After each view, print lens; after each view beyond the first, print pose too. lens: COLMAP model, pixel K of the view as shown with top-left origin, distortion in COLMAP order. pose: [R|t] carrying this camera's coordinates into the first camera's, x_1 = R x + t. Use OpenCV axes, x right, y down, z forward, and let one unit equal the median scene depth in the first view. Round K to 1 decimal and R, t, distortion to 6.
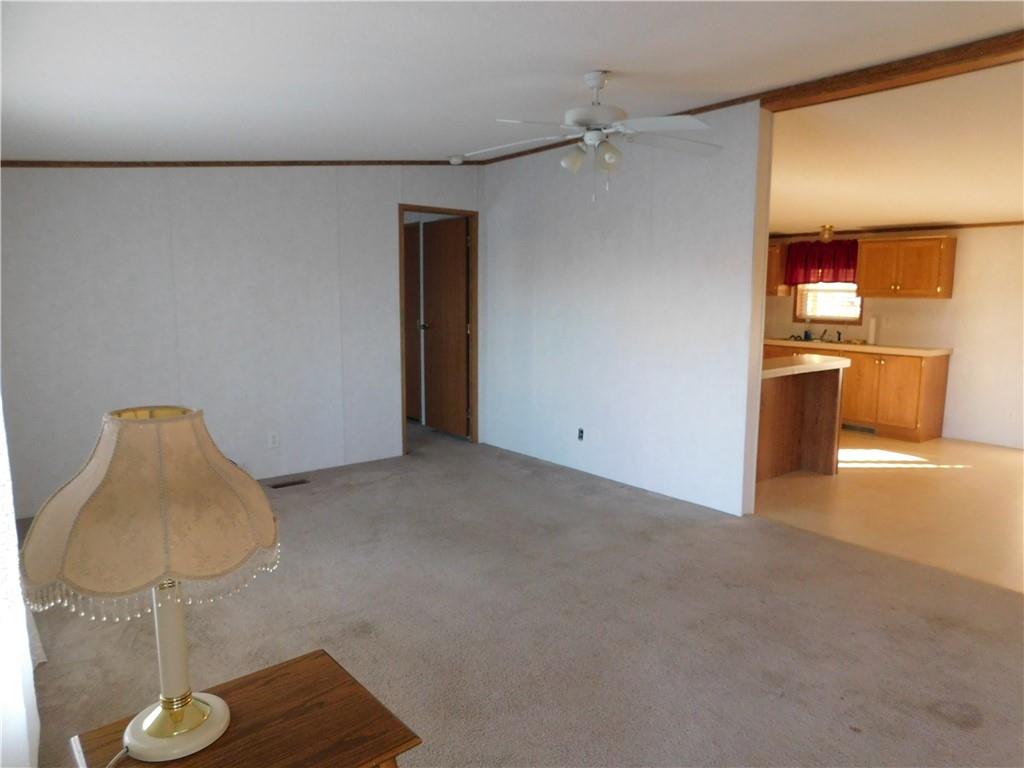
lens RADIAL K [[685.3, 0, 515.3], [0, 685.3, 382.8], [0, 0, 1]] dist [-0.024442, 0.002177]
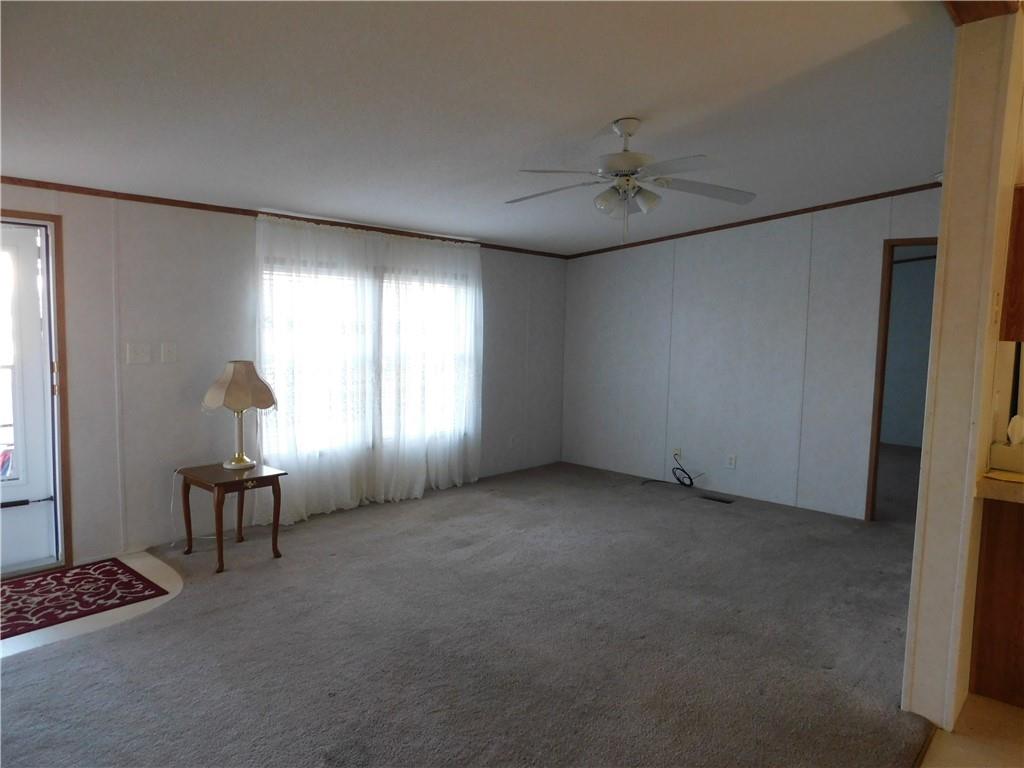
lens RADIAL K [[685.3, 0, 512.7], [0, 685.3, 382.1], [0, 0, 1]] dist [-0.024442, 0.002177]
pose [[0.156351, 0.088668, -0.983714, 0.701449], [-0.153760, 0.986005, 0.064436, -0.065071], [0.975660, 0.141181, 0.167796, 0.433994]]
